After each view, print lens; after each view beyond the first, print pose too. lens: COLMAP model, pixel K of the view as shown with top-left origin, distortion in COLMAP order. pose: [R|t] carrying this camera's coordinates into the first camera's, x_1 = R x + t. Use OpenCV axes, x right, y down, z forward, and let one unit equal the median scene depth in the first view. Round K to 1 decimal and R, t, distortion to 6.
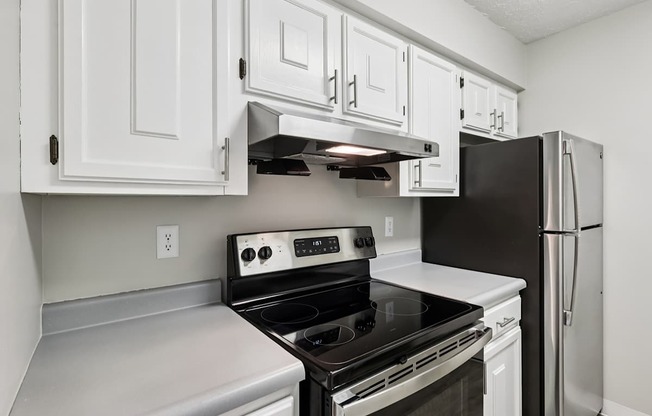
lens RADIAL K [[303.9, 0, 325.3], [0, 303.9, 205.3], [0, 0, 1]] dist [0.000025, -0.001128]
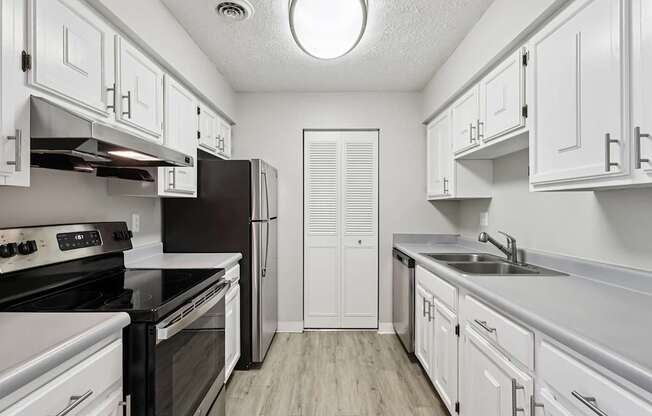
lens RADIAL K [[303.9, 0, 326.6], [0, 303.9, 208.1], [0, 0, 1]] dist [0.000025, -0.001128]
pose [[0.599563, 0.003431, 0.800320, -0.326312], [0.003048, 0.999974, -0.006570, 0.032361], [-0.800322, 0.006378, 0.599537, -0.274445]]
